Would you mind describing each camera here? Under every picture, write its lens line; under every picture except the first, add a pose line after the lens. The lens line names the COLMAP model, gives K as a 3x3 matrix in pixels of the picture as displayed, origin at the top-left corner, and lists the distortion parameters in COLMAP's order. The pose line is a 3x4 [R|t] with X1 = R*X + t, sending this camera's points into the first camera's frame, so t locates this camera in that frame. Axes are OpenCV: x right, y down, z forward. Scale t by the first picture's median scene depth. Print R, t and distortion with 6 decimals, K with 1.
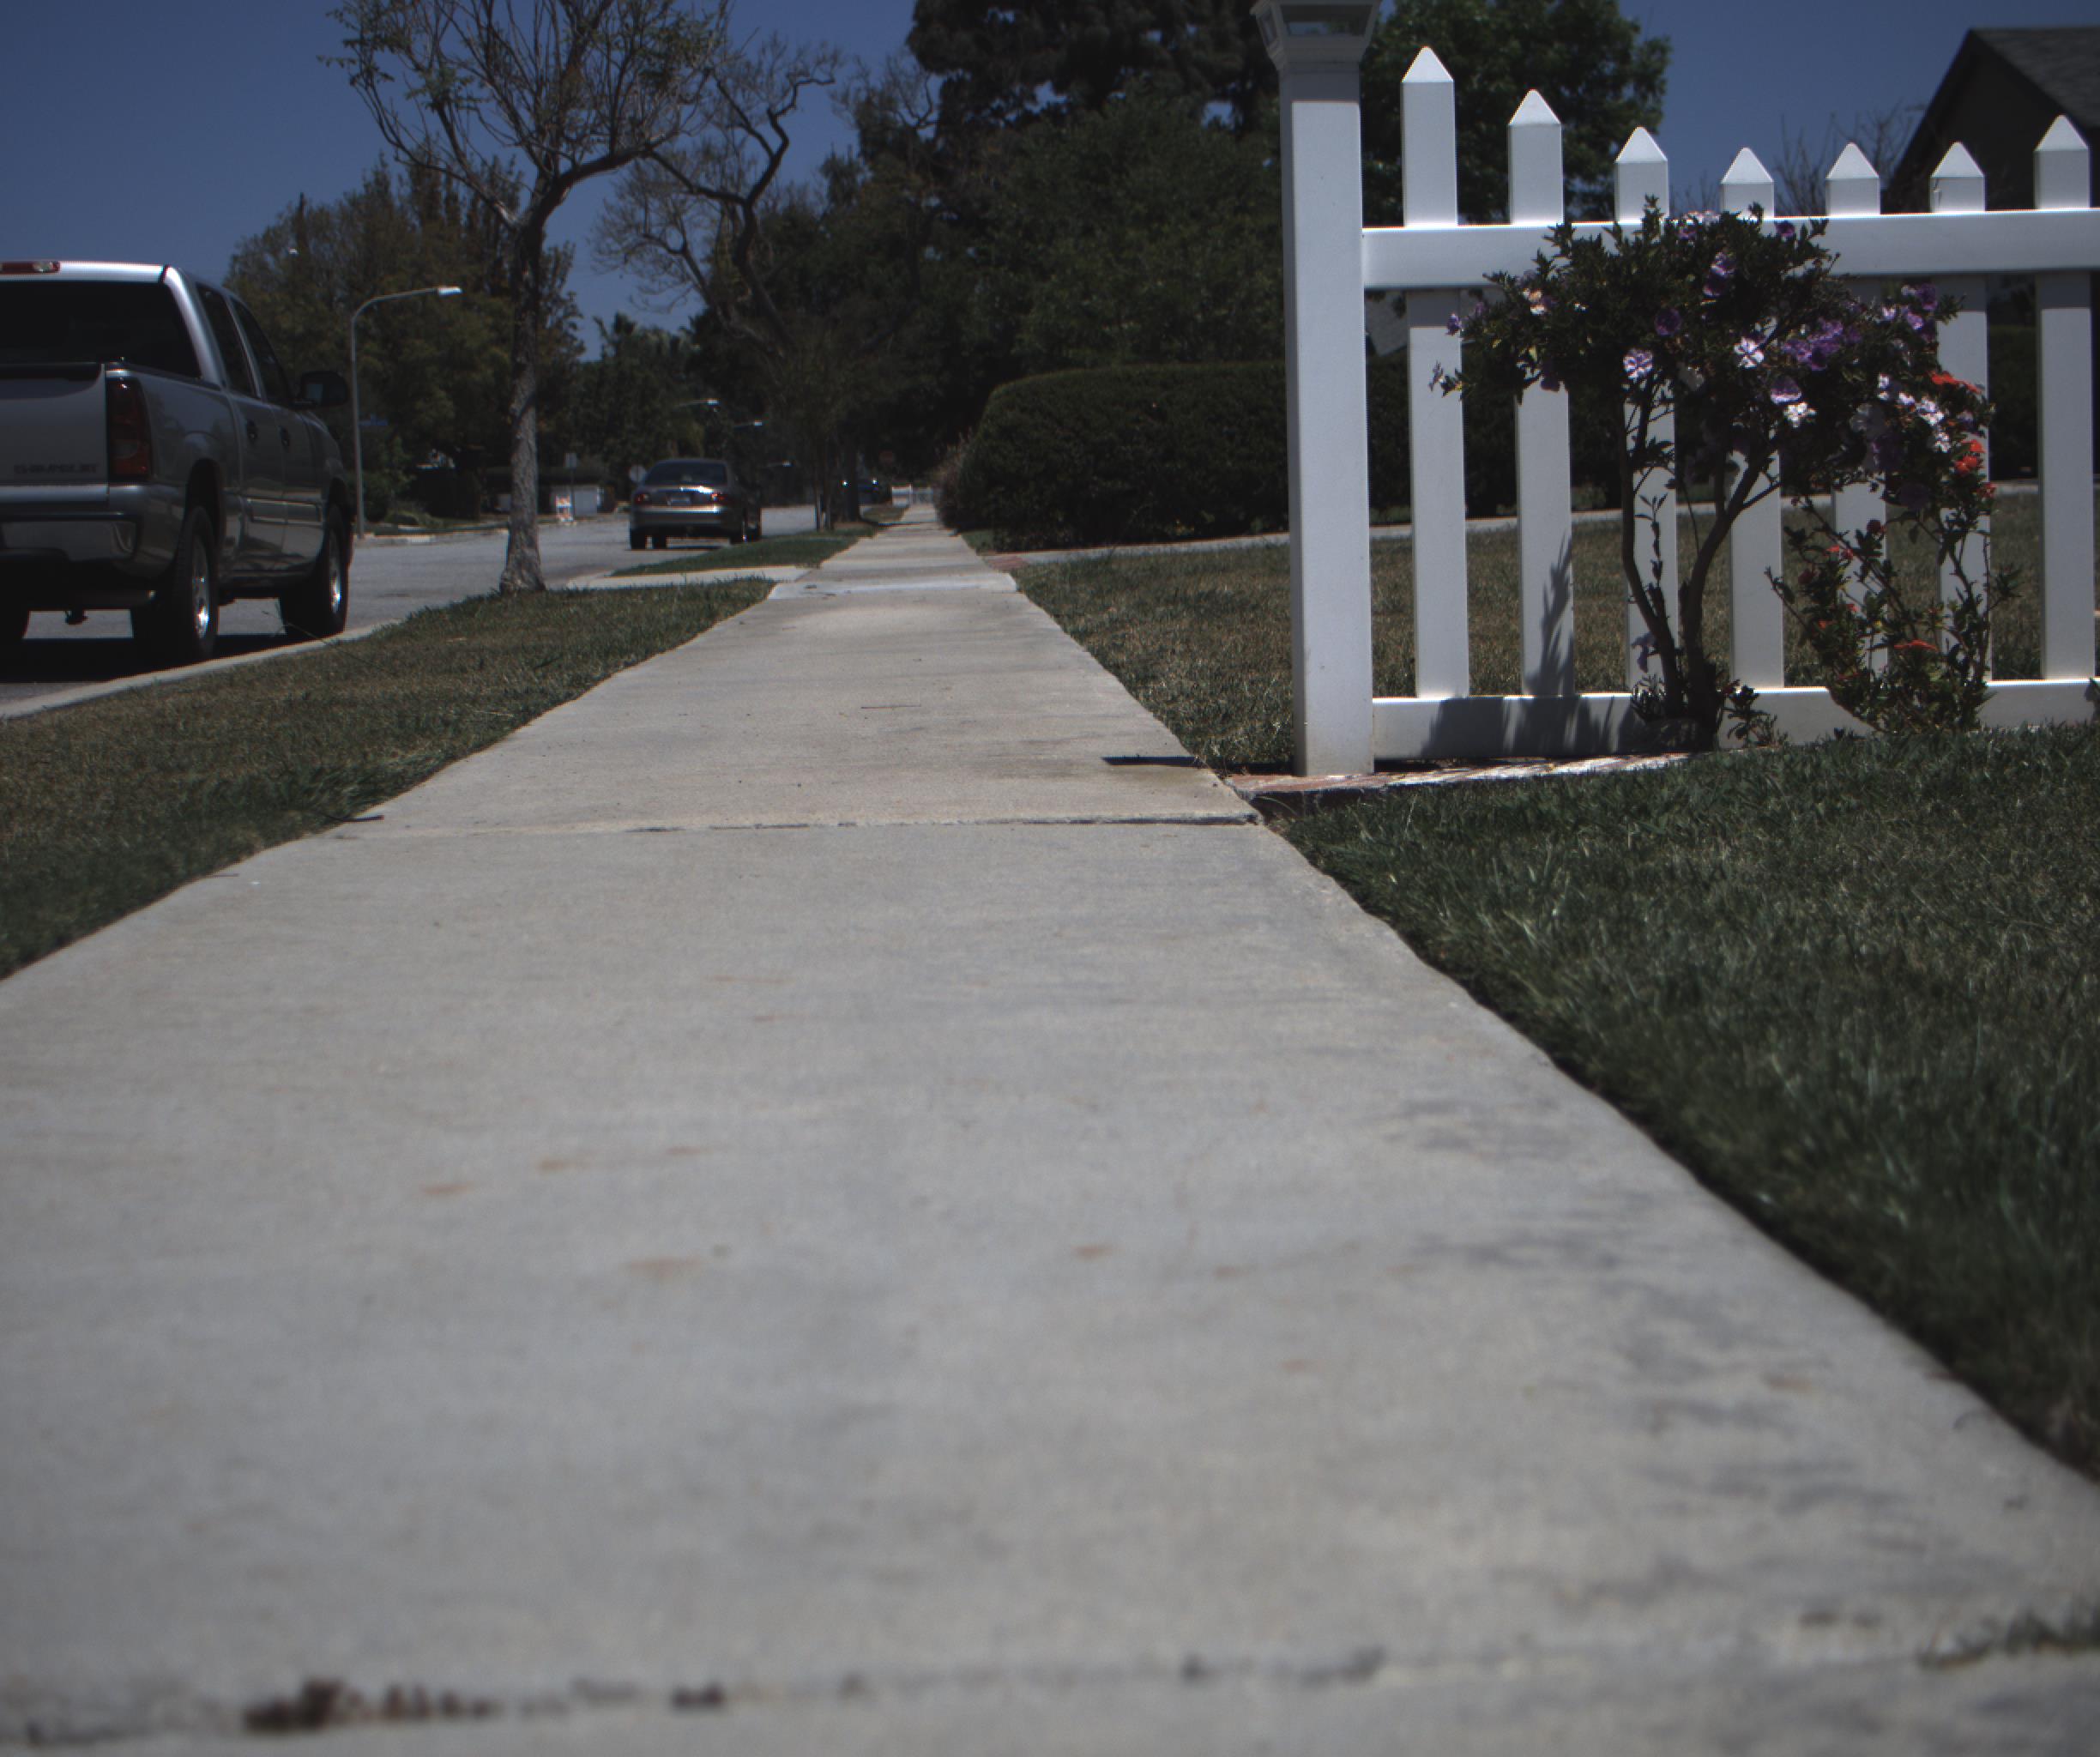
lens RADIAL K [[3969.0, 0, 1050.0], [0, 3969.0, 878.5], [0, 0, 1]] dist [-0.180210, 0.884686]
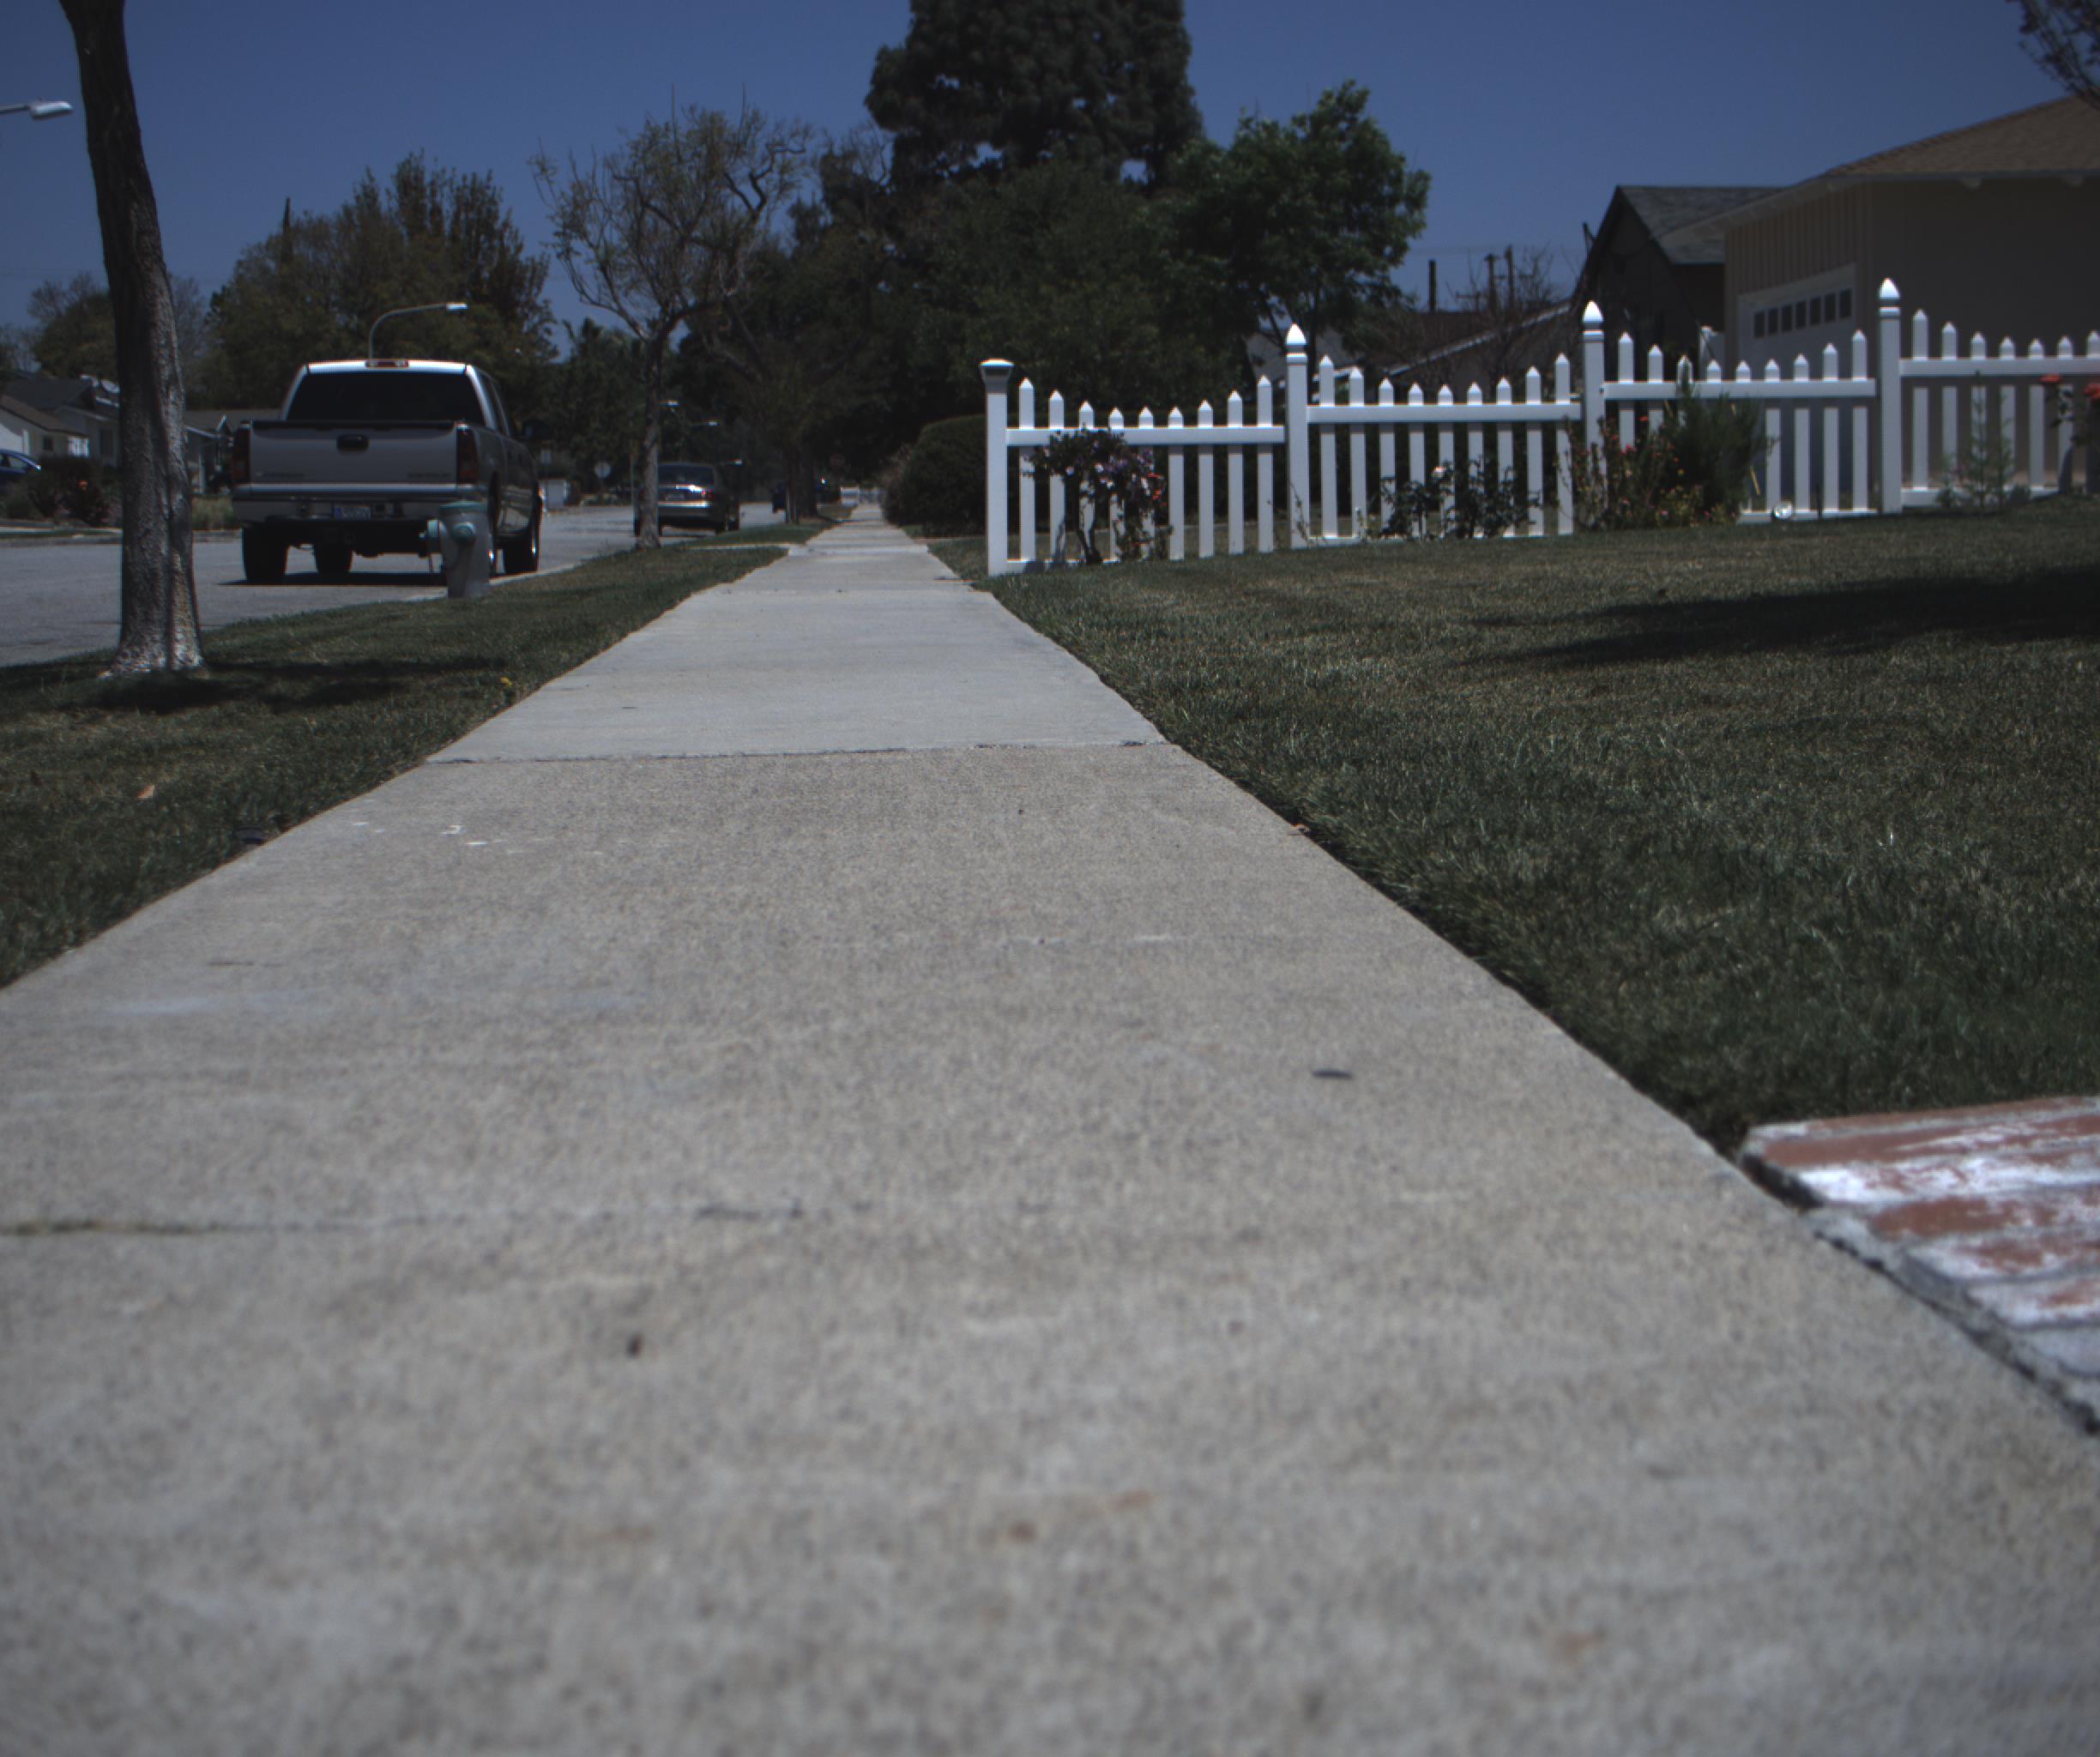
lens RADIAL K [[3969.0, 0, 1050.0], [0, 3969.0, 878.5], [0, 0, 1]] dist [-0.180210, 0.884686]
pose [[0.999675, 0.020034, 0.015750, 0.005338], [-0.020022, 0.999799, -0.000903, 0.018896], [-0.015765, 0.000588, 0.999876, -0.199354]]
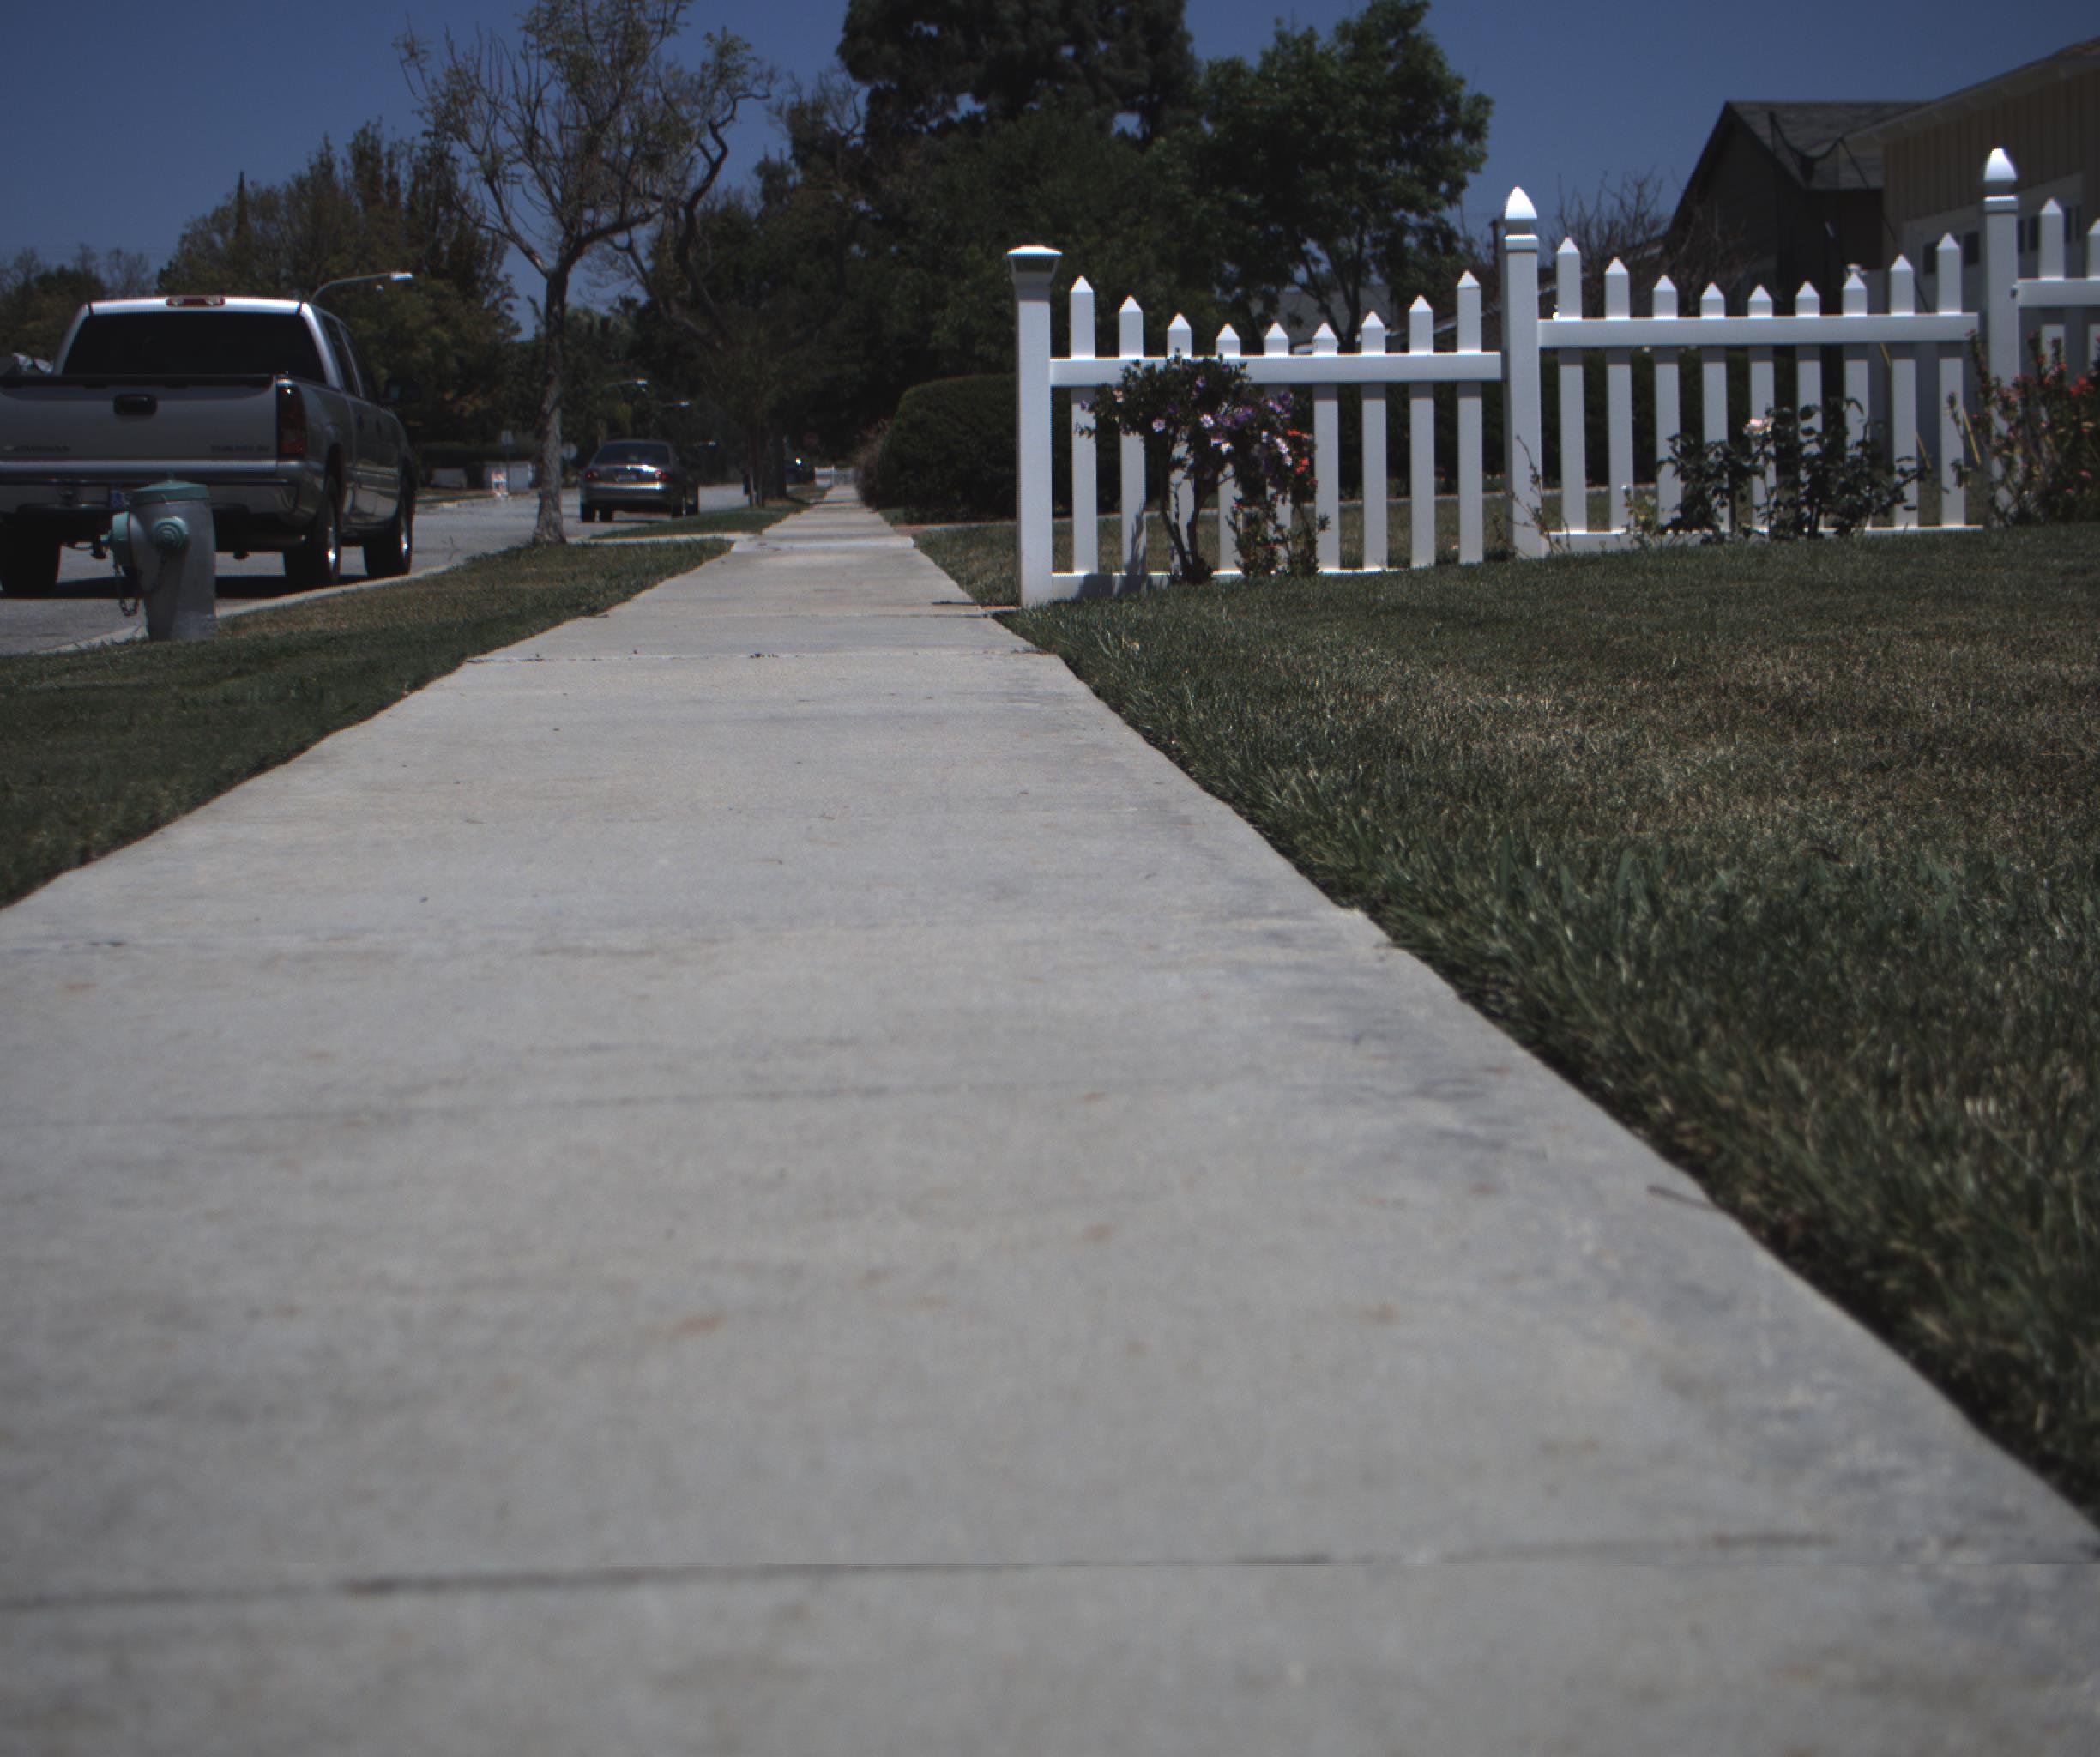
lens RADIAL K [[3969.0, 0, 1050.0], [0, 3969.0, 878.5], [0, 0, 1]] dist [-0.180210, 0.884686]
pose [[0.999682, 0.013967, 0.020997, 0.002797], [-0.014053, 0.999893, 0.003976, 0.008880], [-0.020939, -0.004270, 0.999772, -0.092293]]
